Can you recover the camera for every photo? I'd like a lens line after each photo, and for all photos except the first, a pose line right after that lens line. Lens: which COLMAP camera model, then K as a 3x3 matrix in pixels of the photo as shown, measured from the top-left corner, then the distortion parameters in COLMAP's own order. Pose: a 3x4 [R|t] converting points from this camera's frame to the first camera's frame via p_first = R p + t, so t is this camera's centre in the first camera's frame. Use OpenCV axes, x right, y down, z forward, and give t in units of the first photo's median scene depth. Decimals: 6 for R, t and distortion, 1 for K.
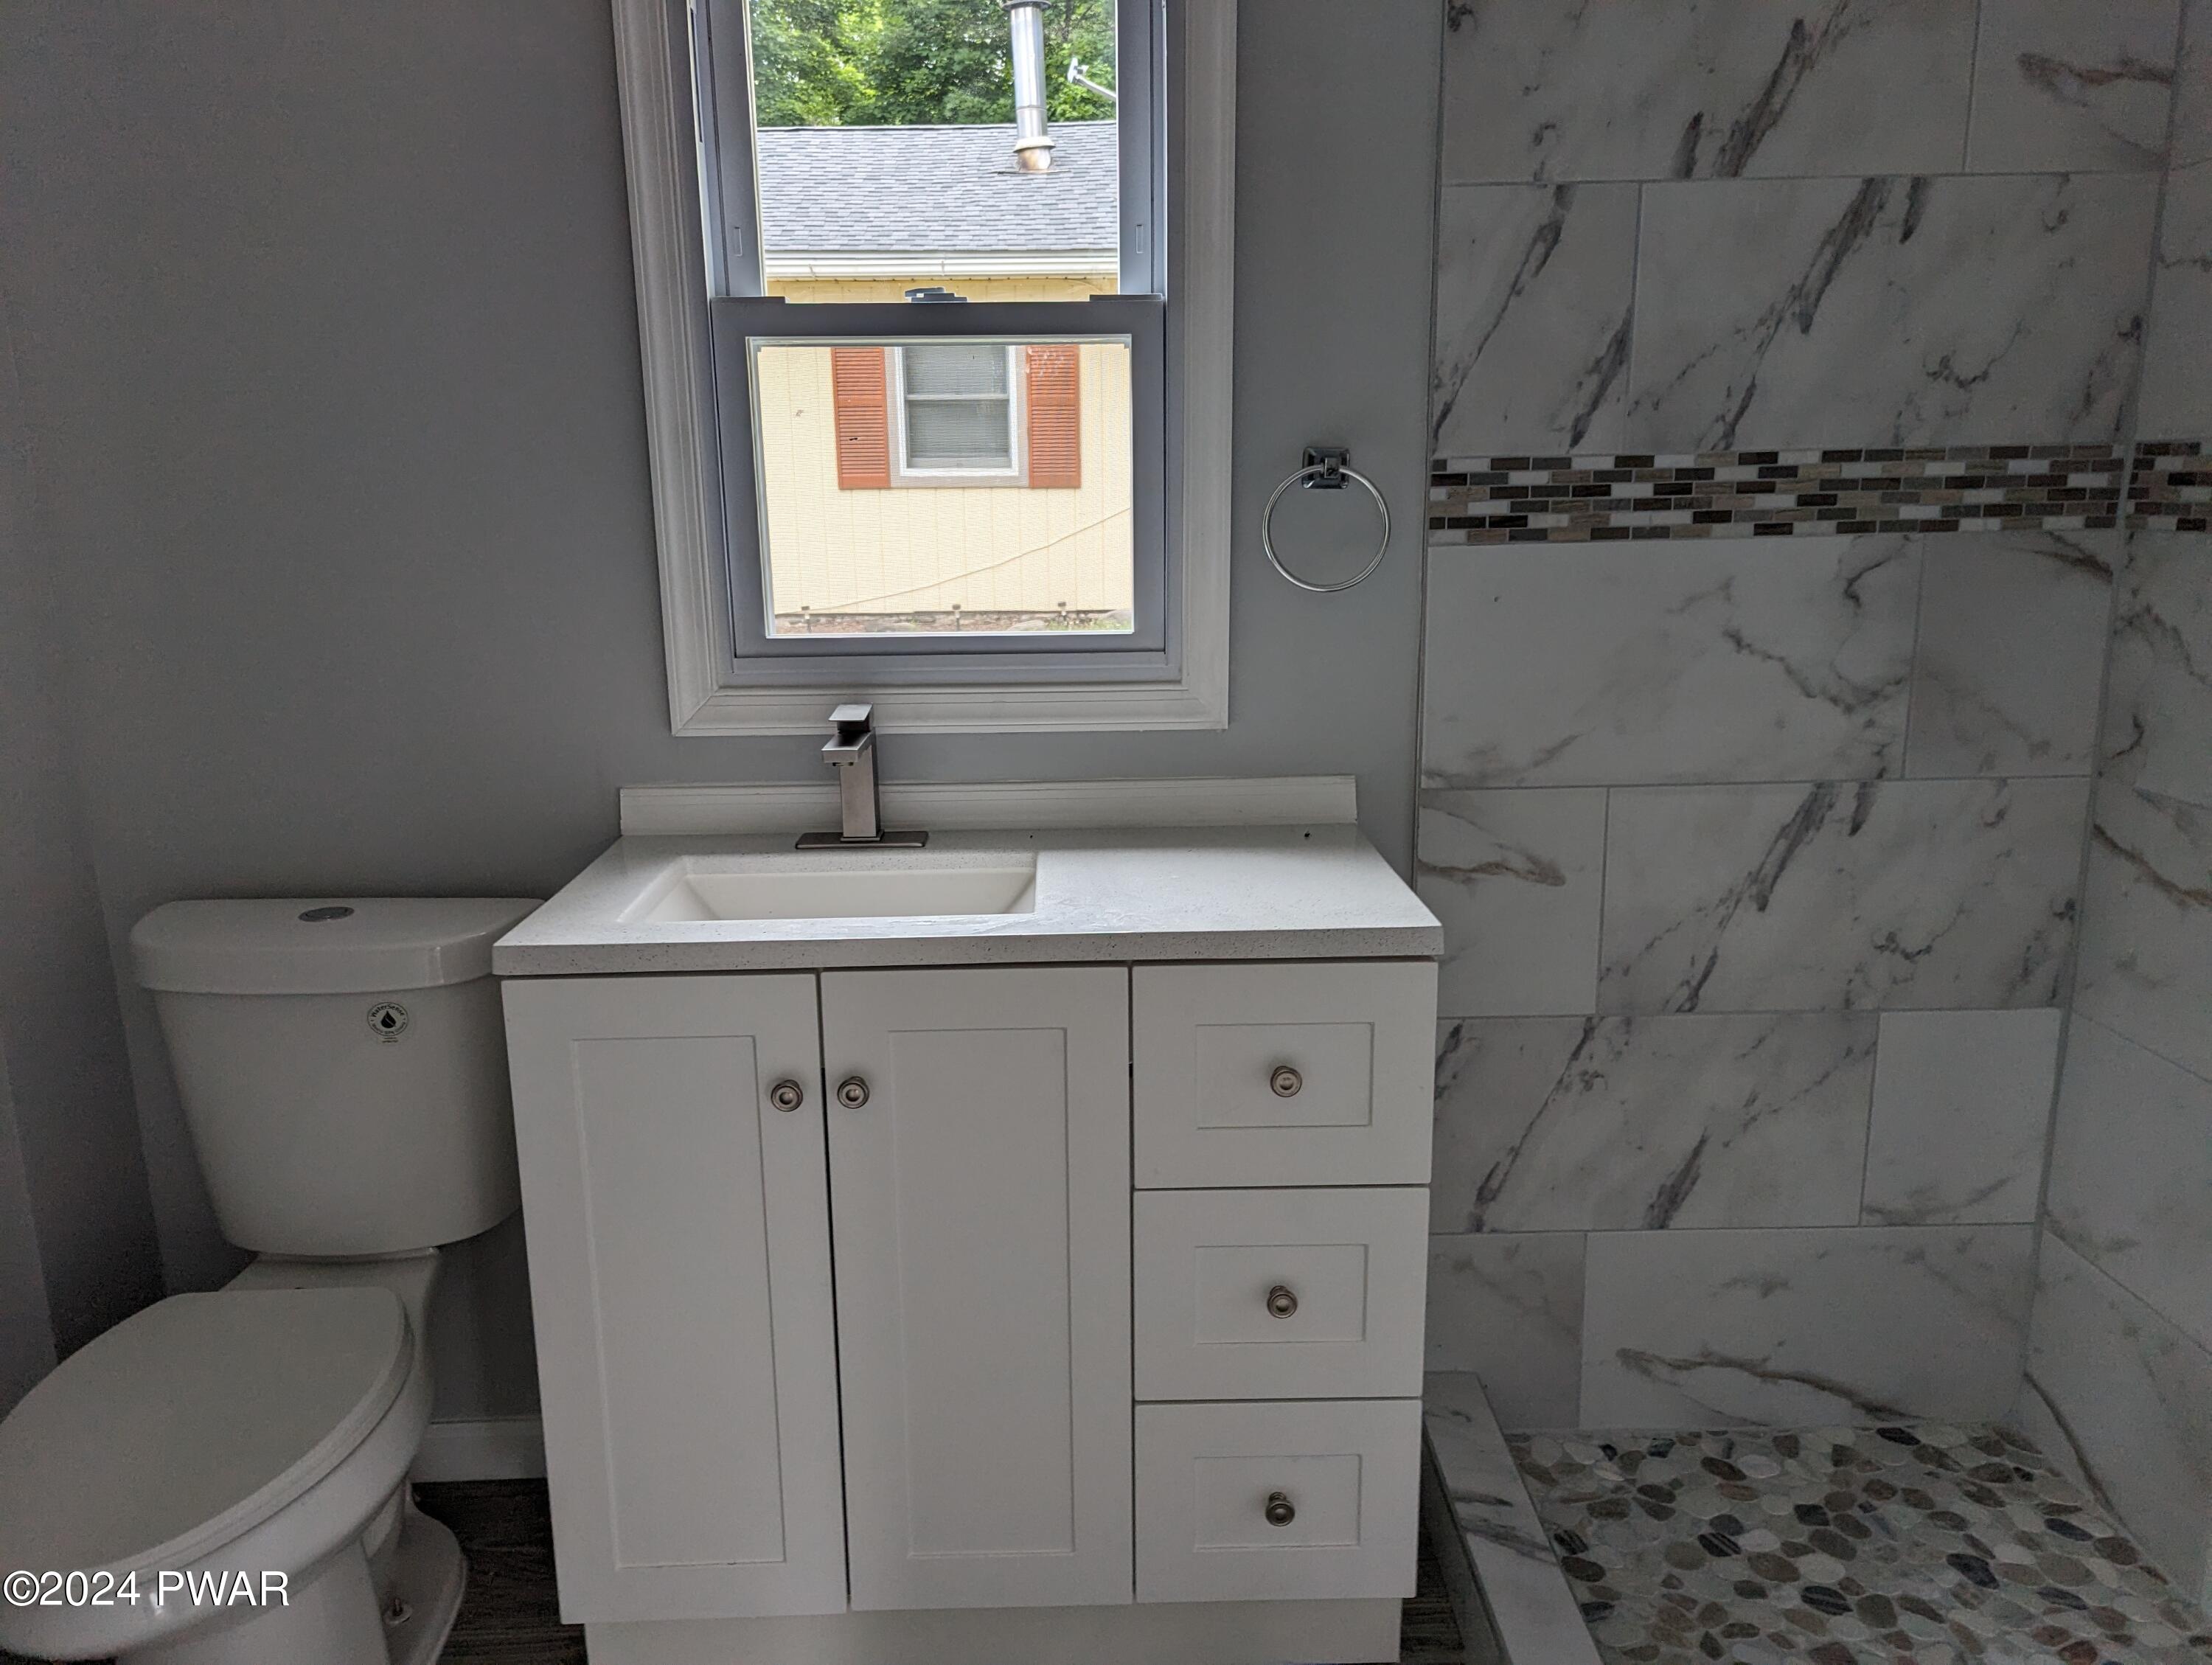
lens RADIAL K [[1615.3, 0, 1106.0], [0, 1615.3, 832.5], [0, 0, 1]] dist [0.028436, -0.006023]
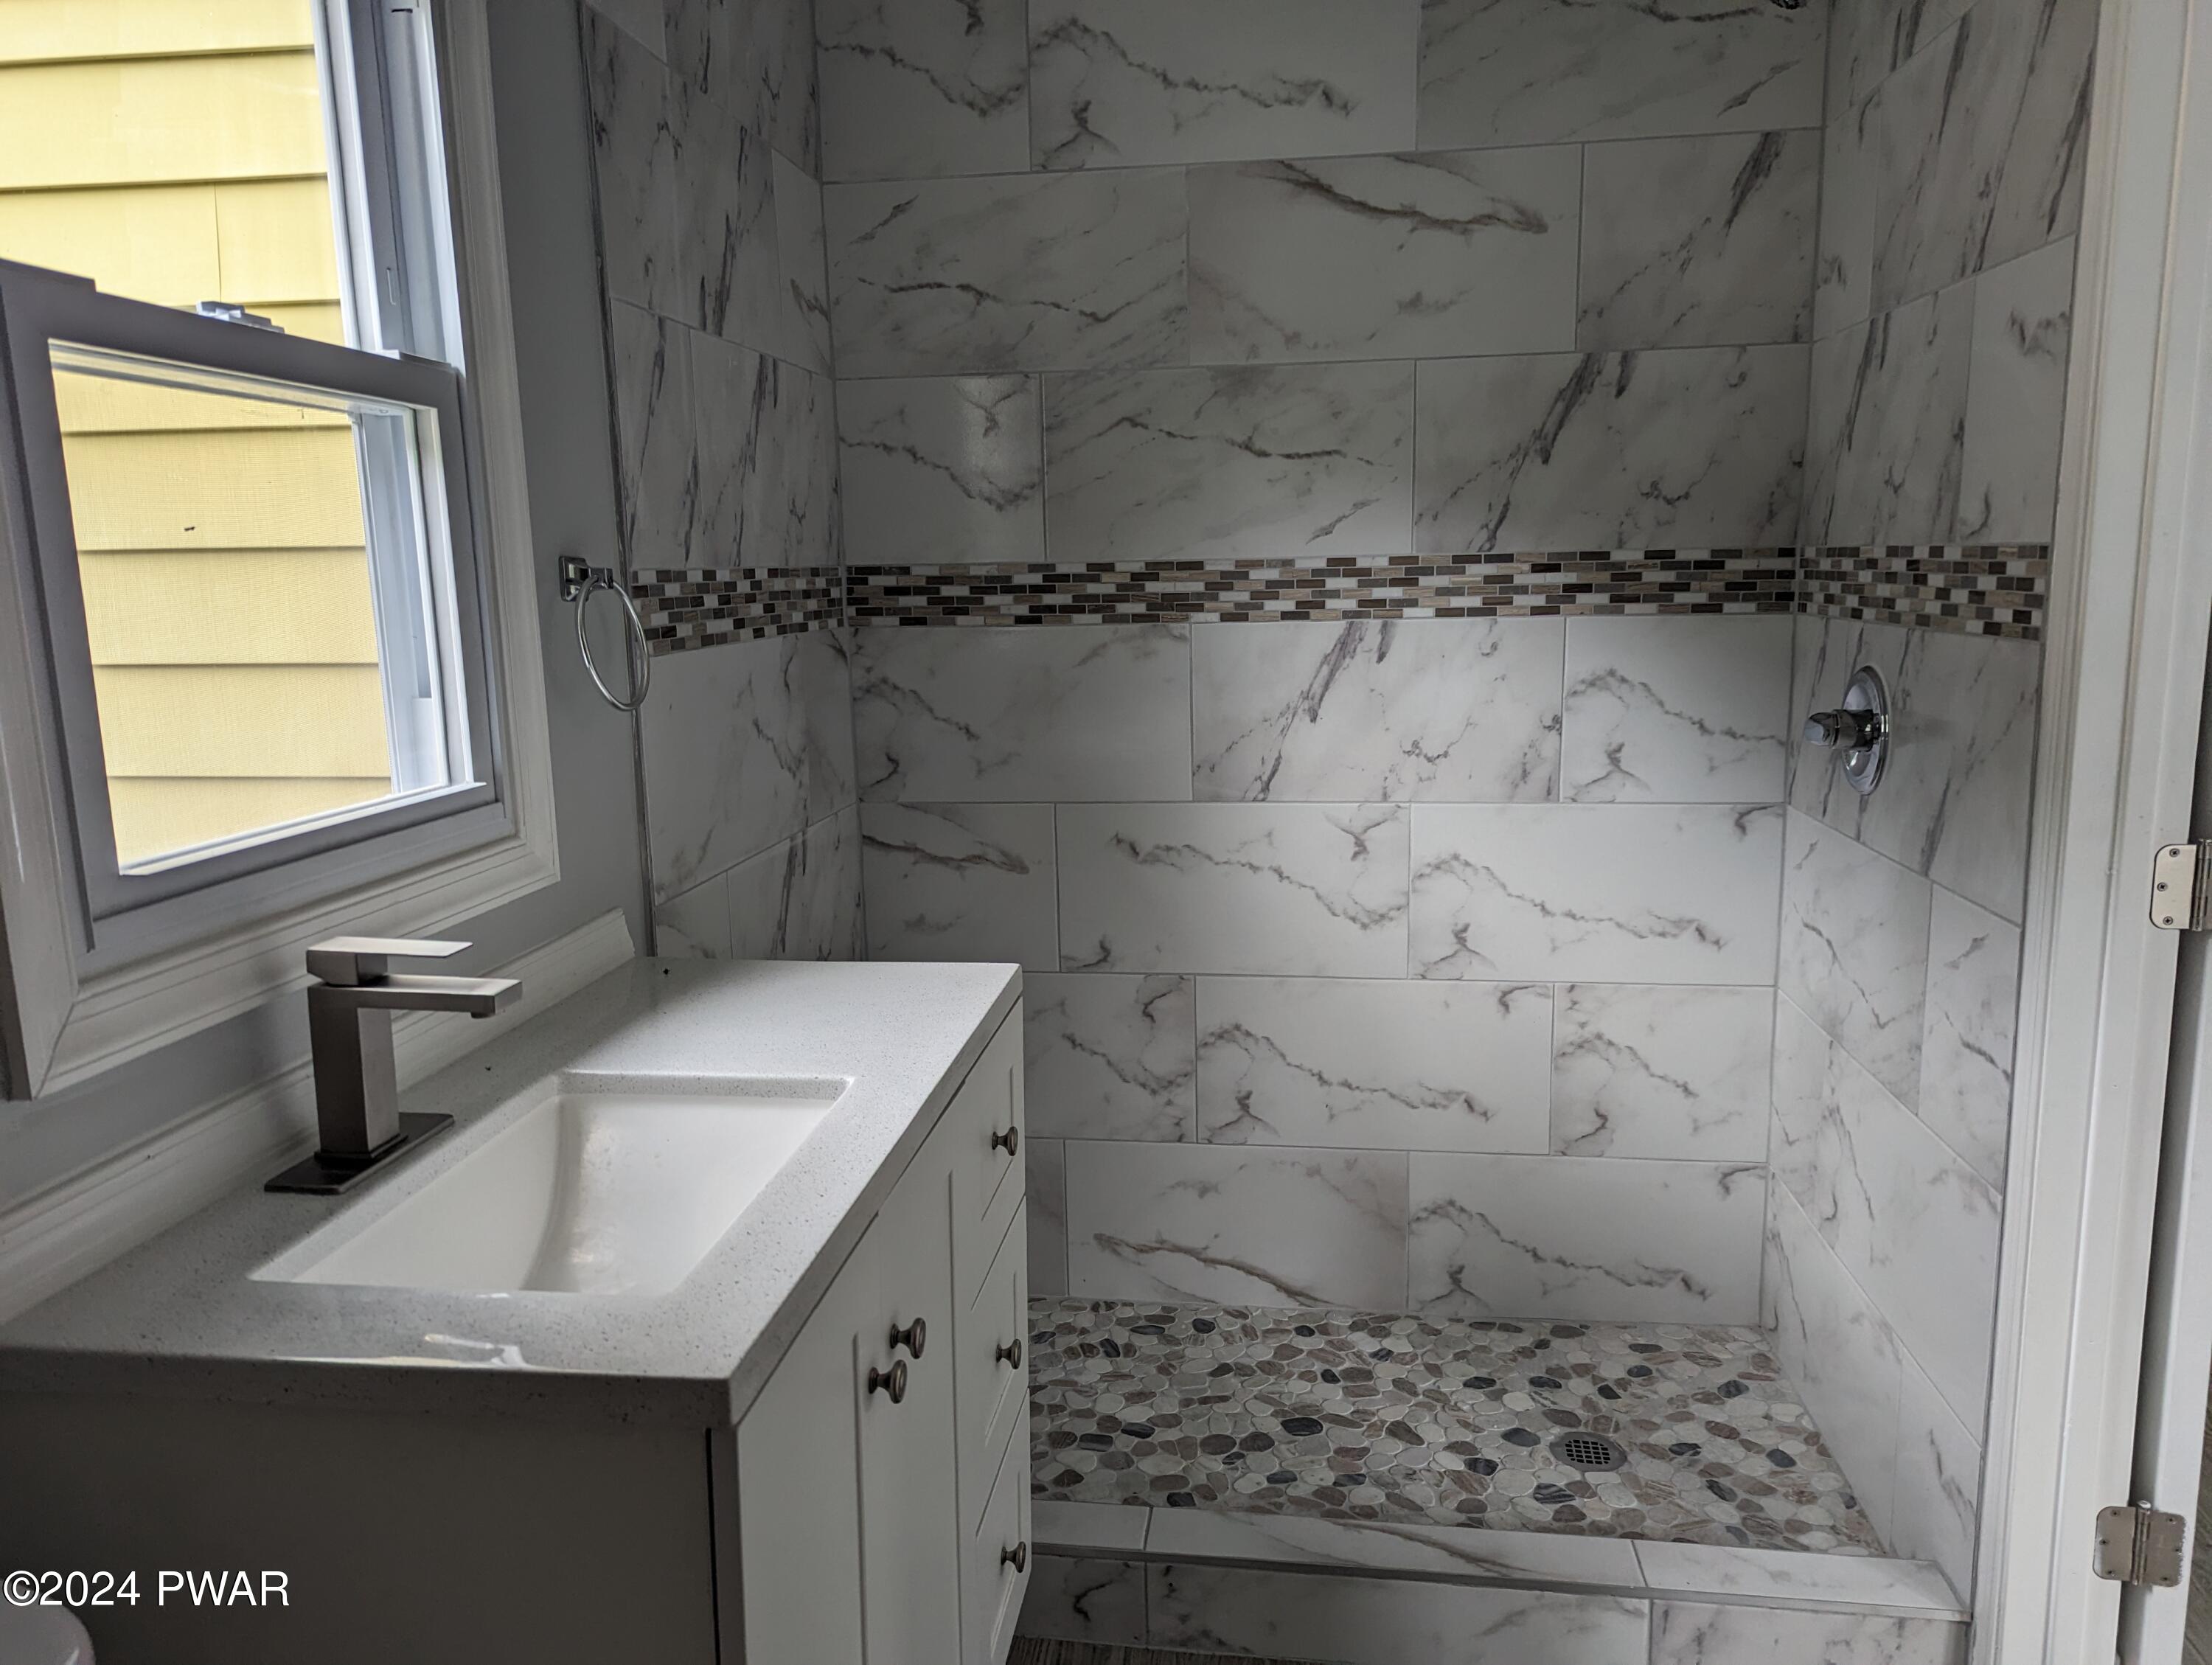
lens RADIAL K [[1559.9, 0, 1106.0], [0, 1559.9, 832.5], [0, 0, 1]] dist [0.018584, -0.002843]
pose [[0.148232, -0.154352, 0.976833, -0.697903], [0.233562, 0.965267, 0.117082, -0.121035], [-0.960977, 0.210795, 0.179134, 0.586152]]
